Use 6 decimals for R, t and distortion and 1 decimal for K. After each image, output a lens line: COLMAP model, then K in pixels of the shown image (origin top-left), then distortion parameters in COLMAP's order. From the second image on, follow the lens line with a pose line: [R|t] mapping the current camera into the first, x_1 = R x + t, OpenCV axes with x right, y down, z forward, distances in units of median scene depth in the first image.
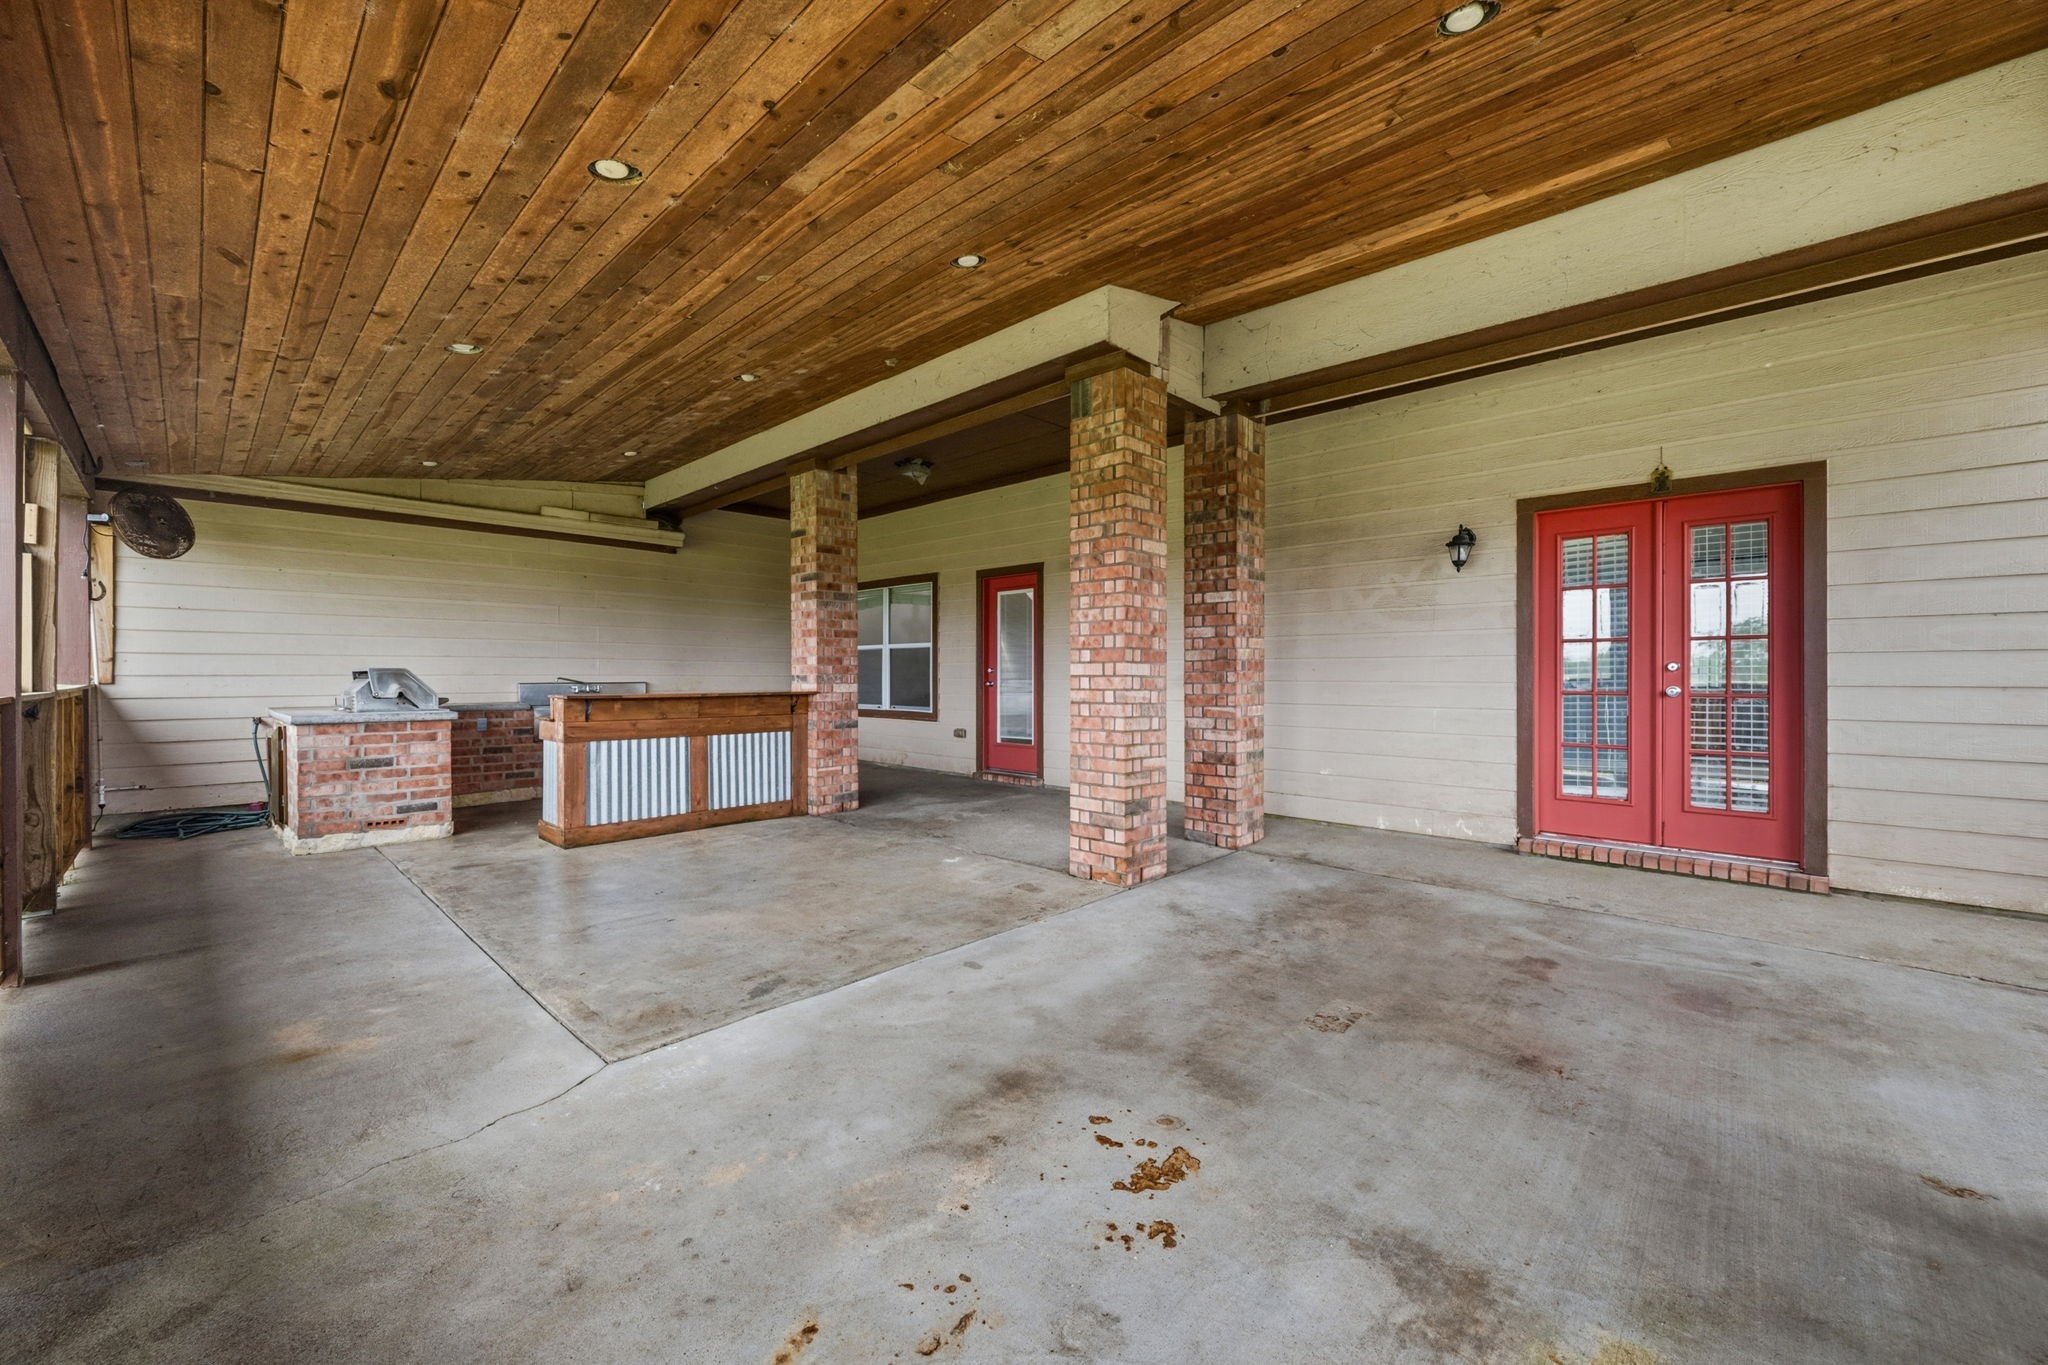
lens RADIAL K [[807.6, 0, 1026.8], [0, 807.6, 676.5], [0, 0, 1]] dist [-0.000495, -0.000398]
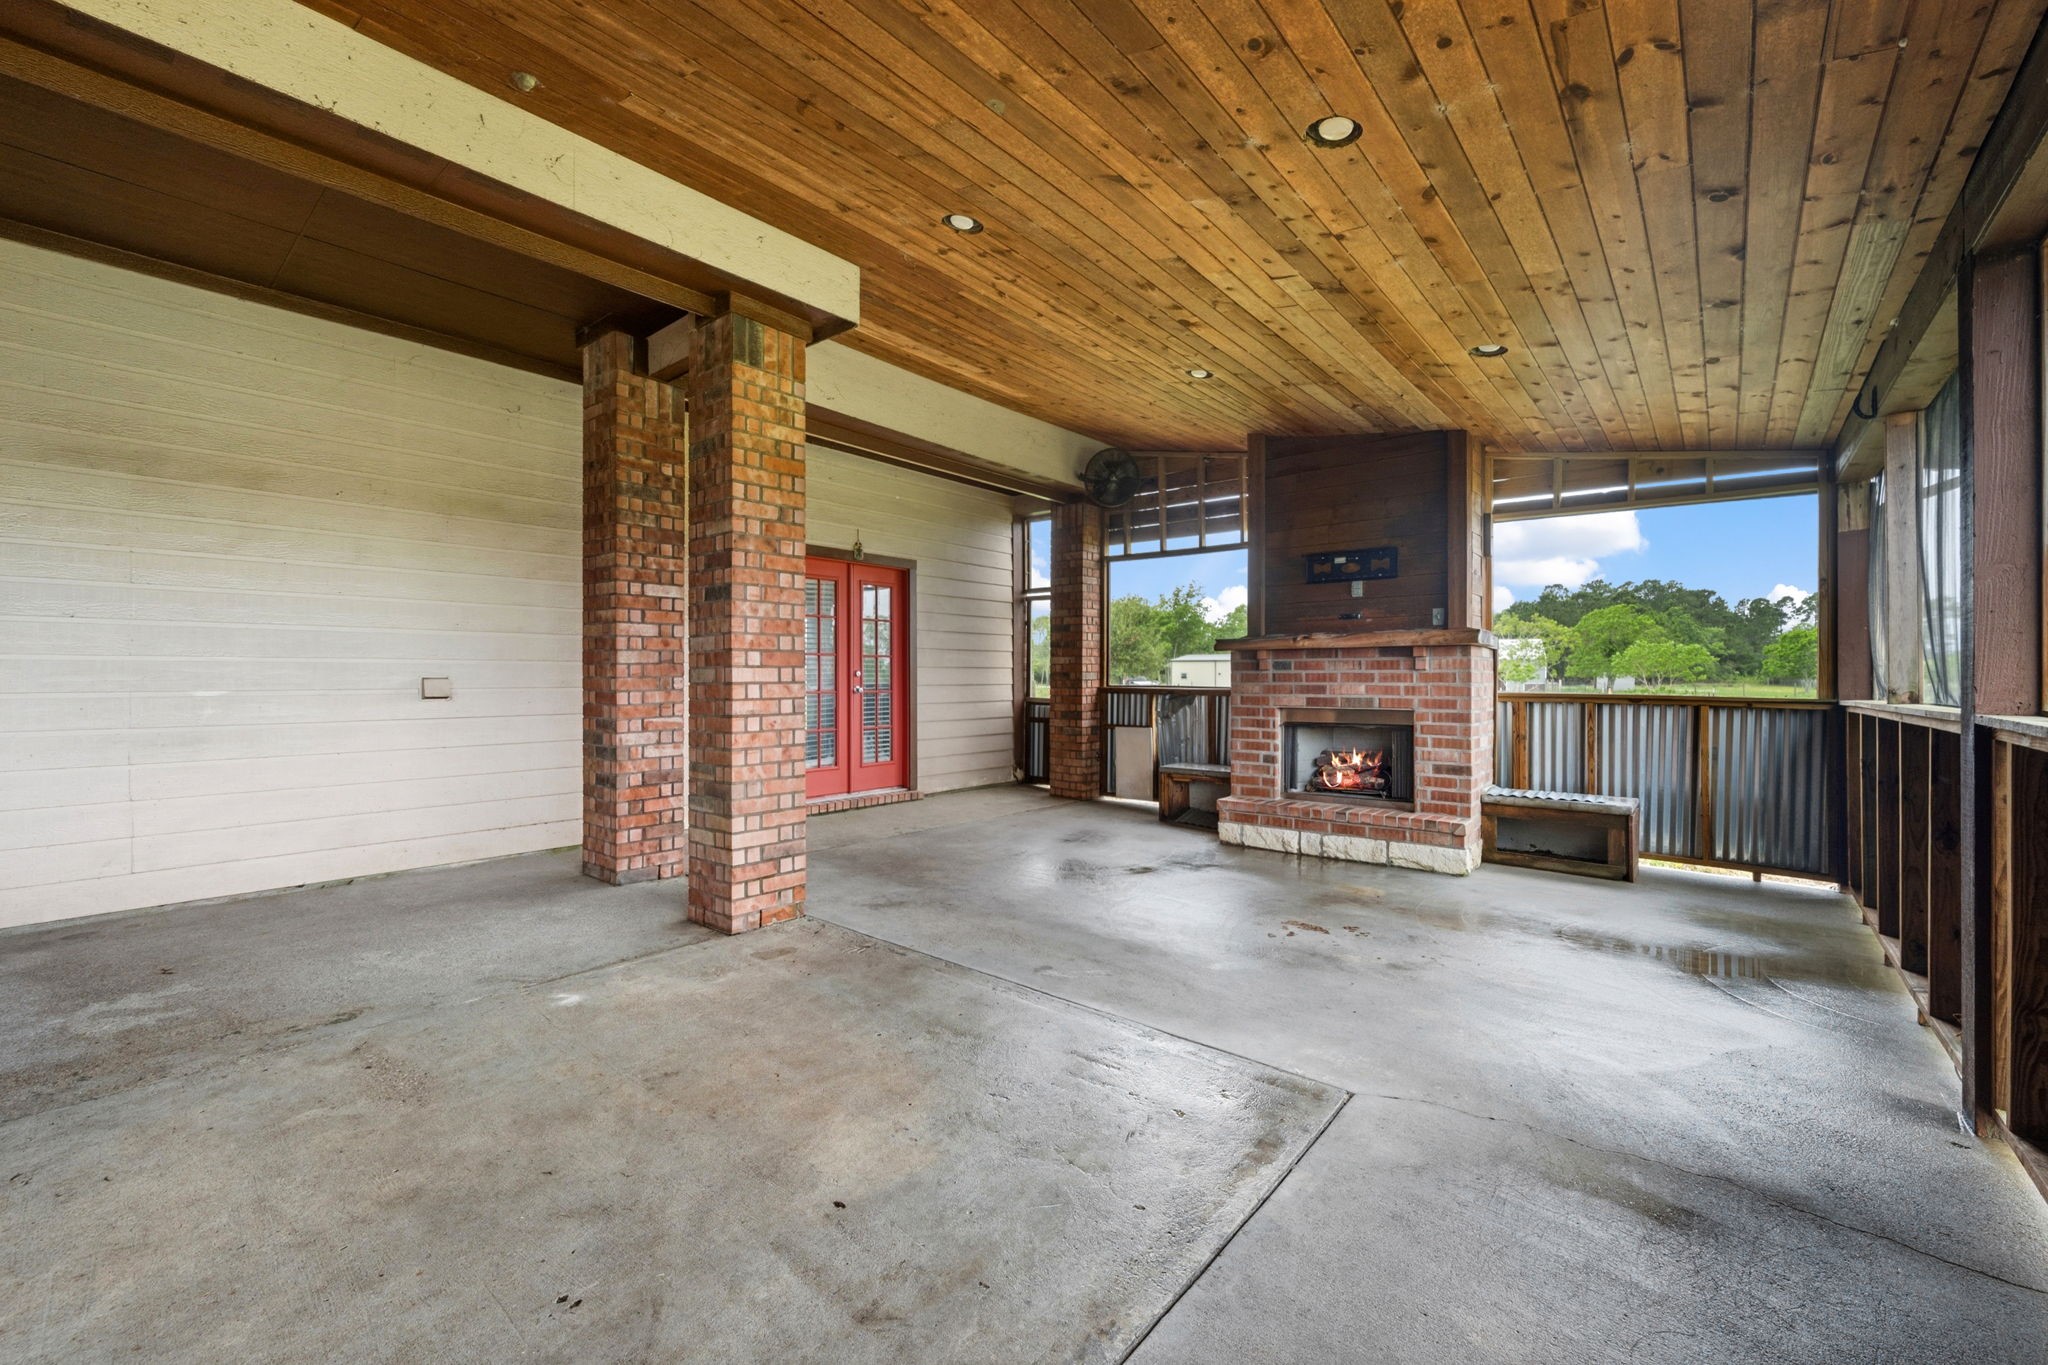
lens RADIAL K [[832.9, 0, 1024.0], [0, 832.9, 682.5], [0, 0, 1]] dist [-0.000724, 0.000166]
pose [[-0.068522, -0.007326, 0.997623, -0.809245], [0.002476, 0.999969, 0.007514, -0.007096], [-0.997647, 0.002985, -0.068501, 0.801934]]
